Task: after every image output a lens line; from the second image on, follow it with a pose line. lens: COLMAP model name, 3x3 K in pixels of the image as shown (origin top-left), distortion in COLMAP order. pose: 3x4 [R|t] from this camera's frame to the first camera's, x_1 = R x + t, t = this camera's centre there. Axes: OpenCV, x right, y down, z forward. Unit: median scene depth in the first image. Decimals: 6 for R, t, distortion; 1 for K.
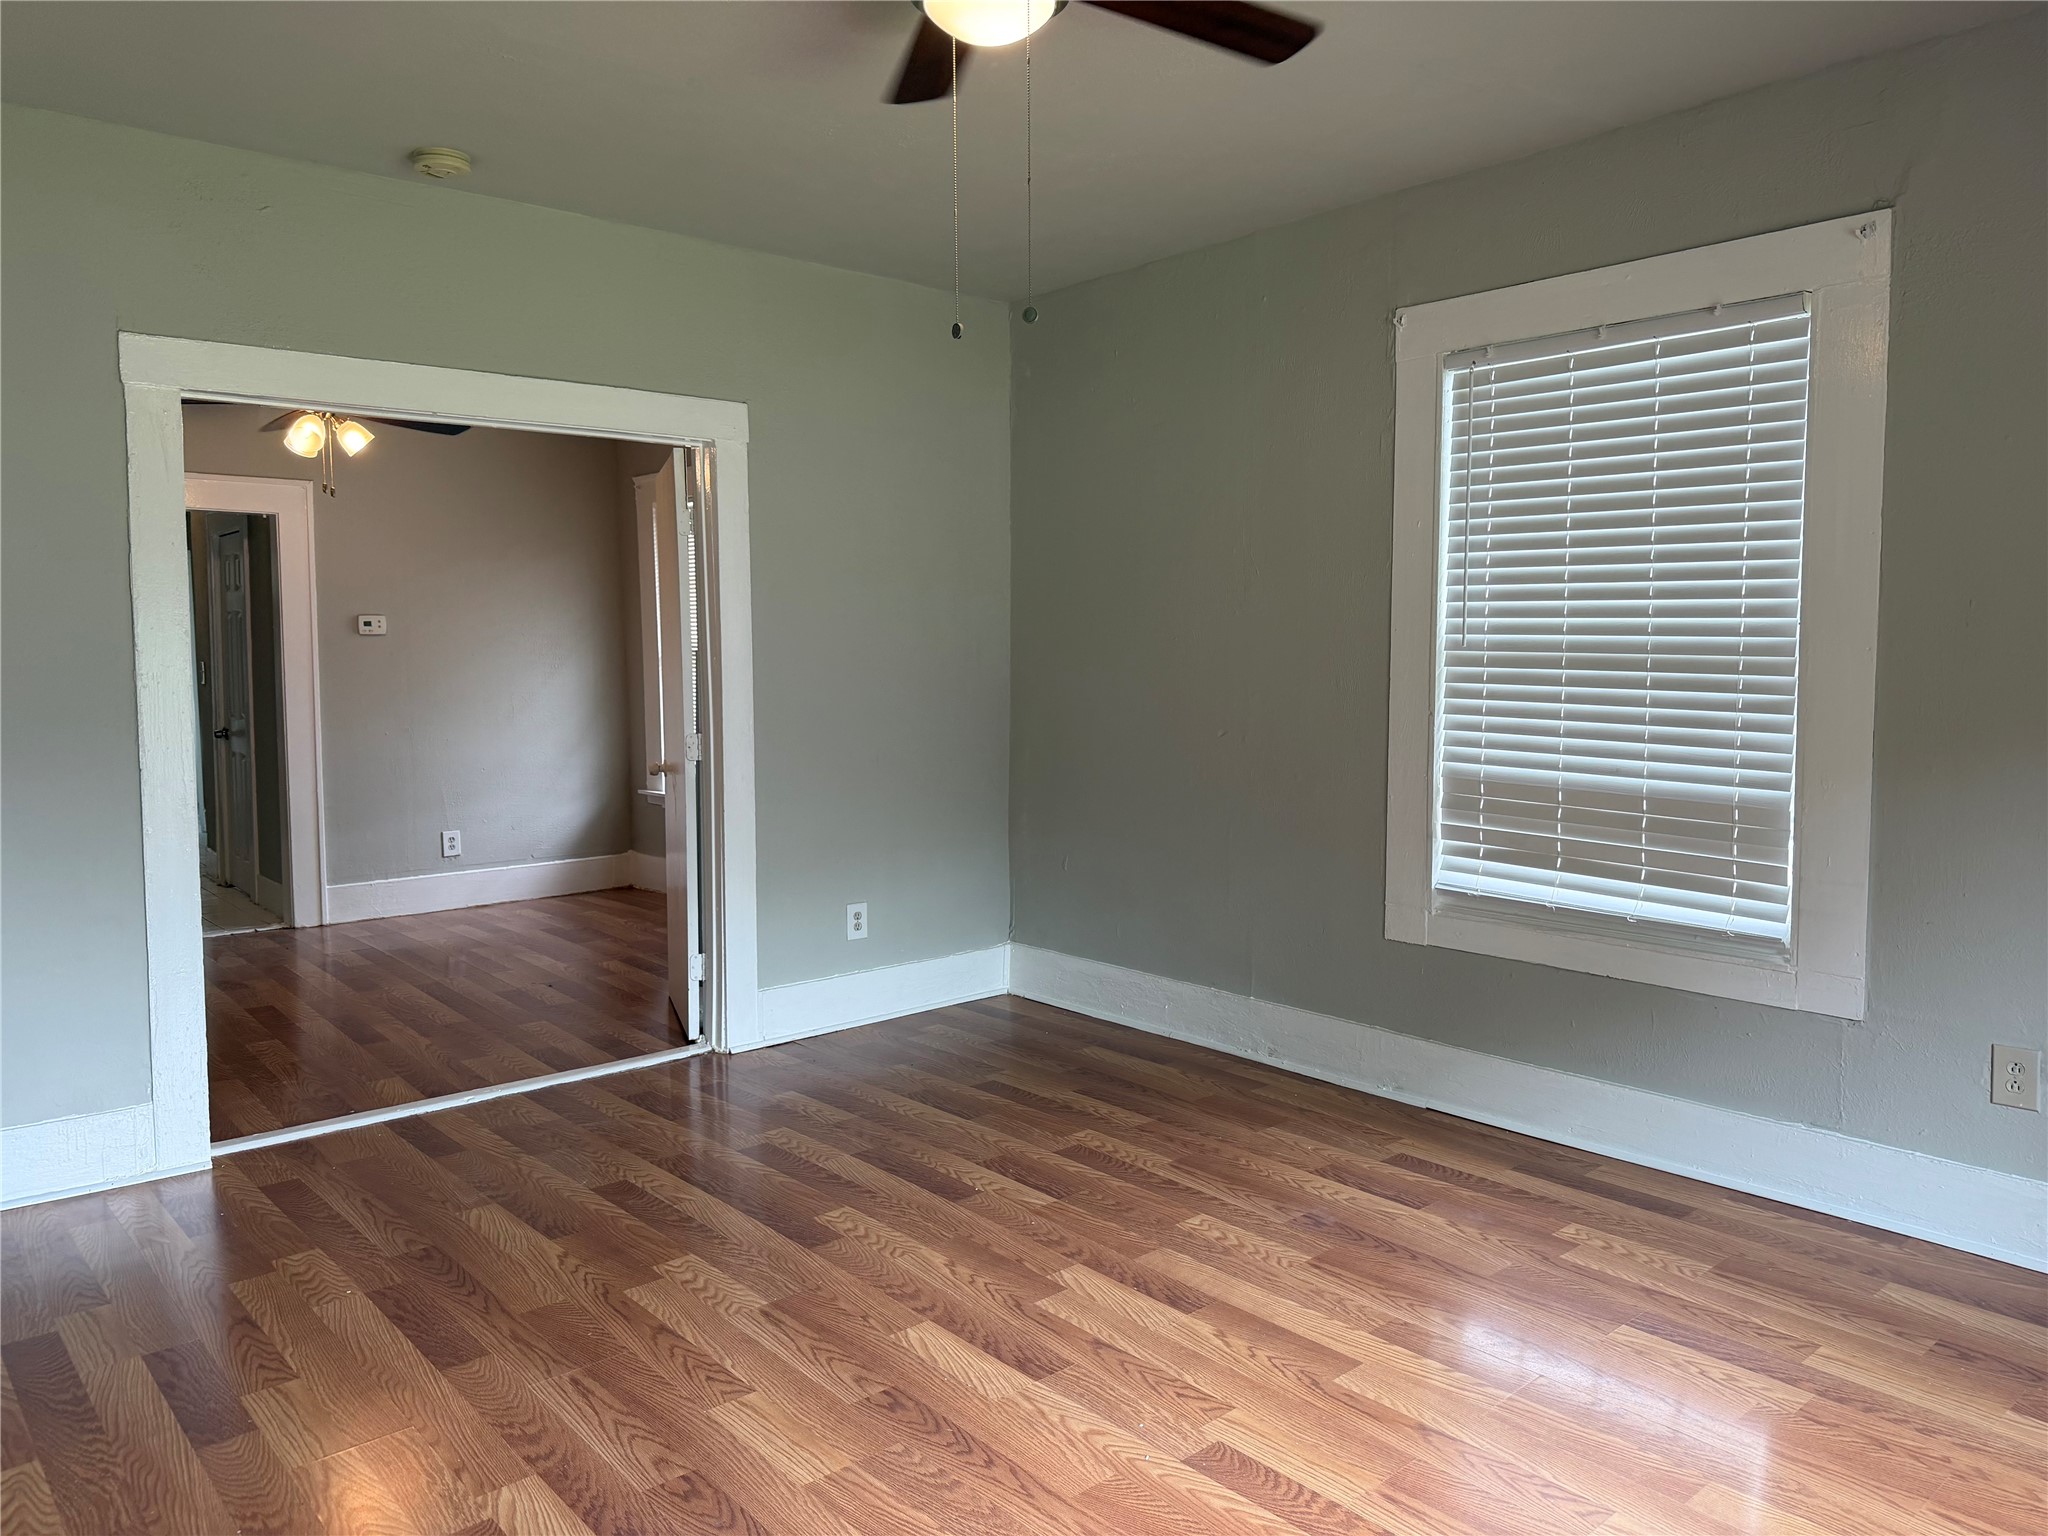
lens RADIAL K [[1452.8, 0, 1031.1], [0, 1452.8, 736.0], [0, 0, 1]] dist [-0.007219, -0.008659]
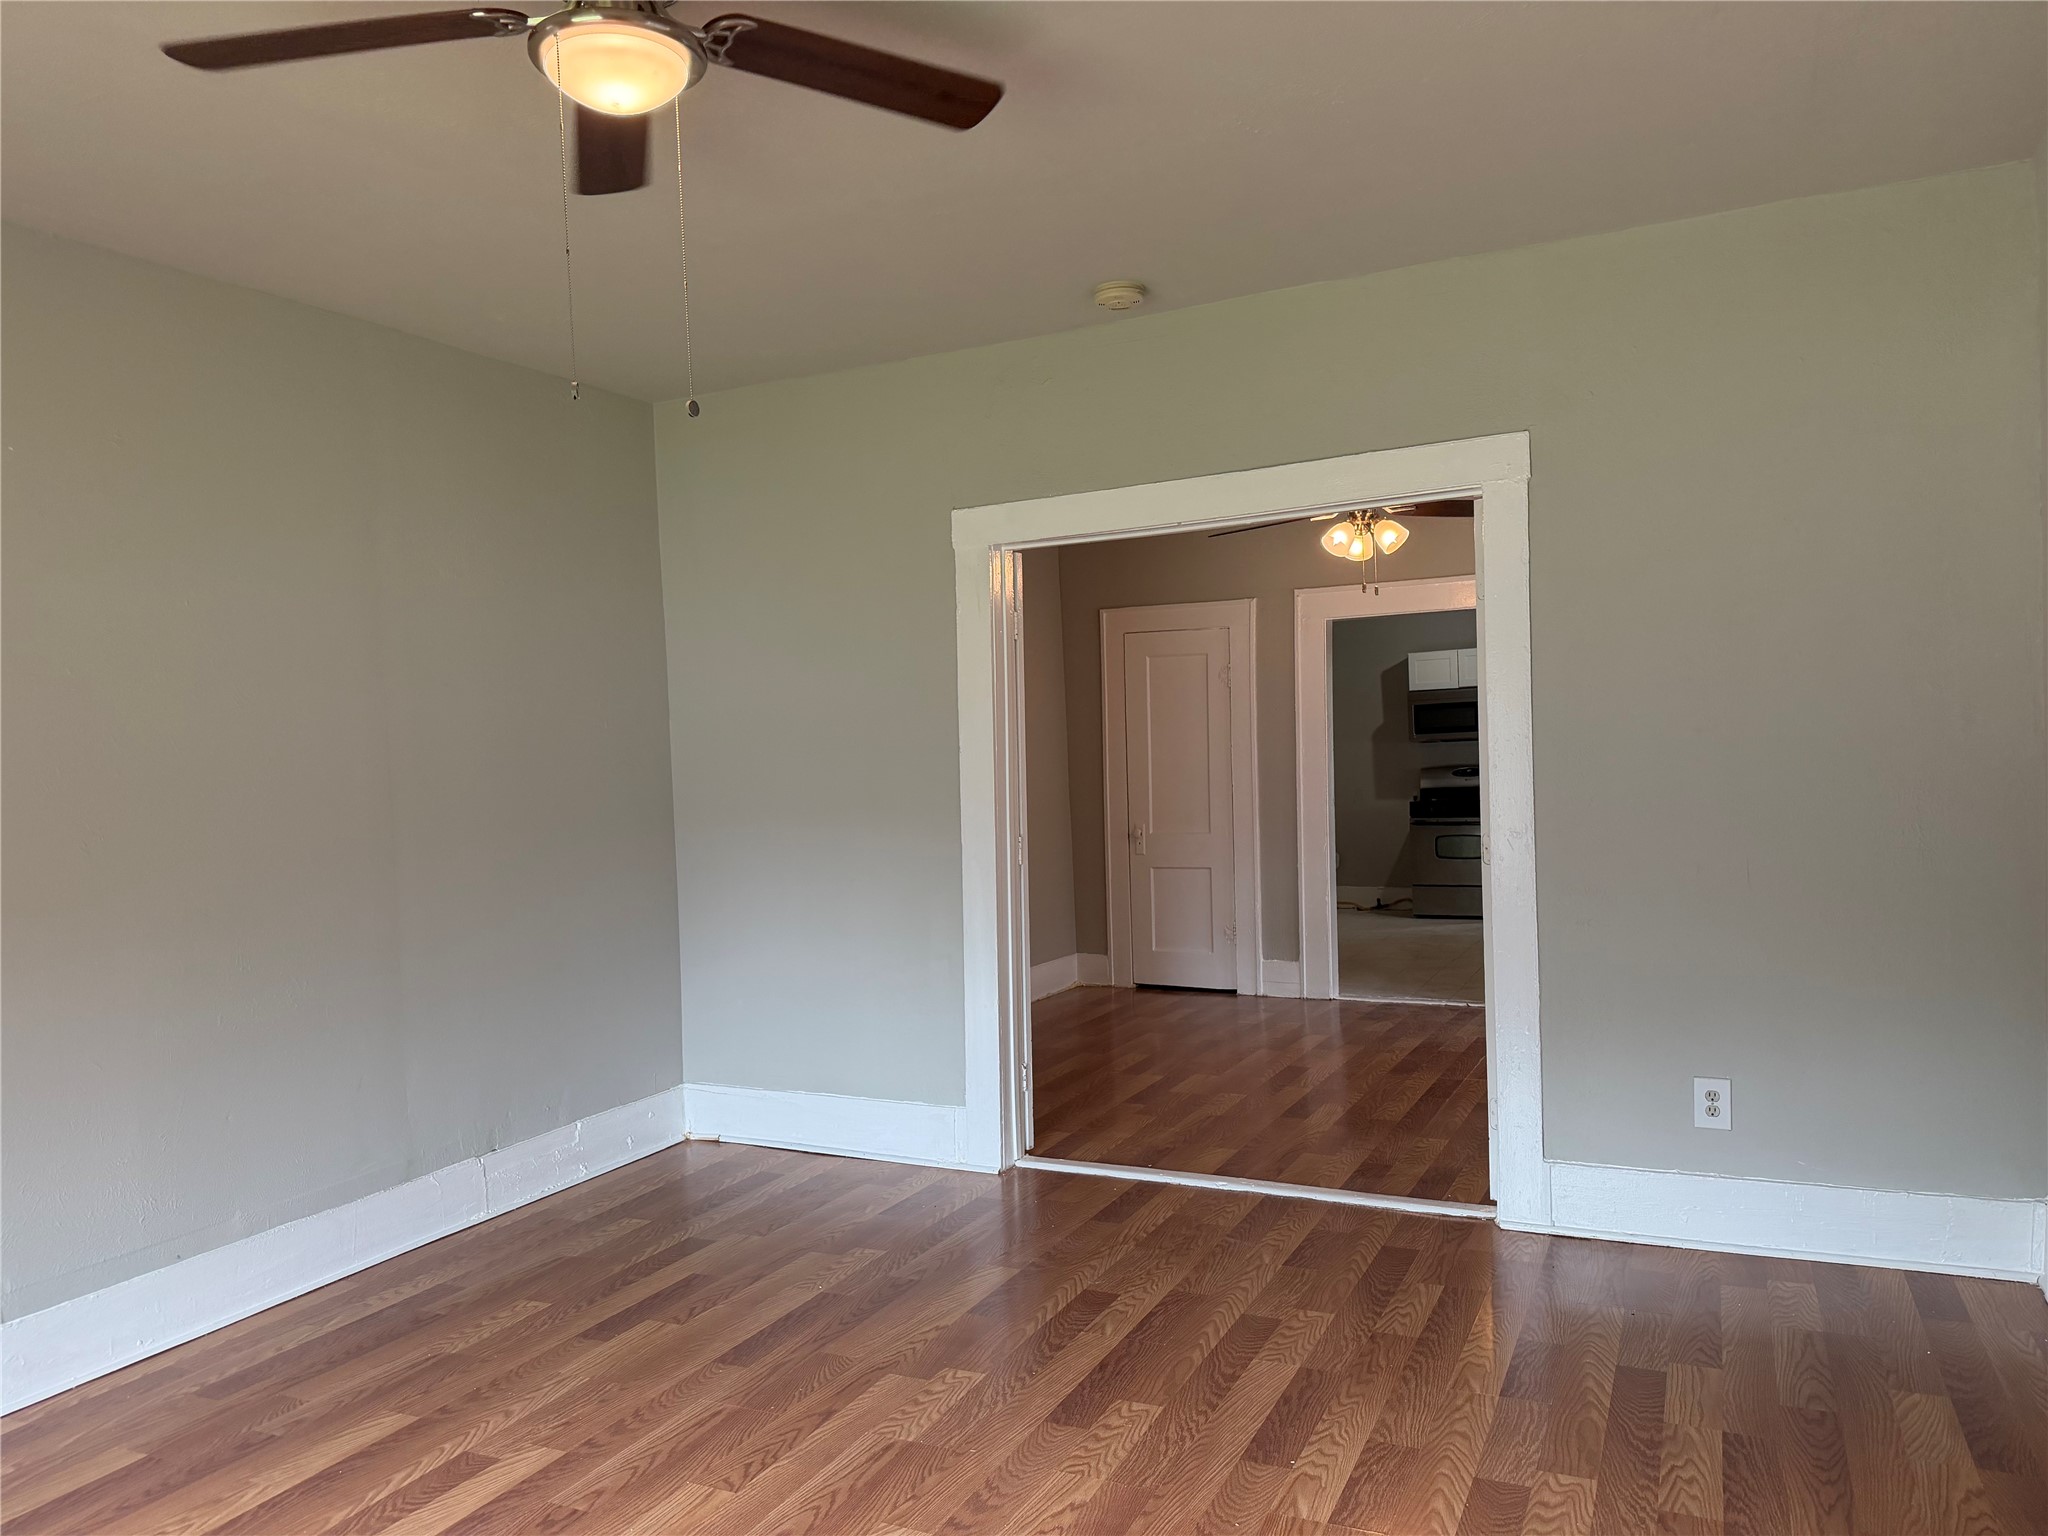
lens RADIAL K [[1510.1, 0, 1025.4], [0, 1510.1, 733.3], [0, 0, 1]] dist [0.000910, -0.000943]
pose [[0.403022, -0.002169, -0.915188, 0.525491], [-0.037825, 0.999103, -0.019025, -0.035129], [0.914408, 0.042284, 0.402578, 0.465687]]
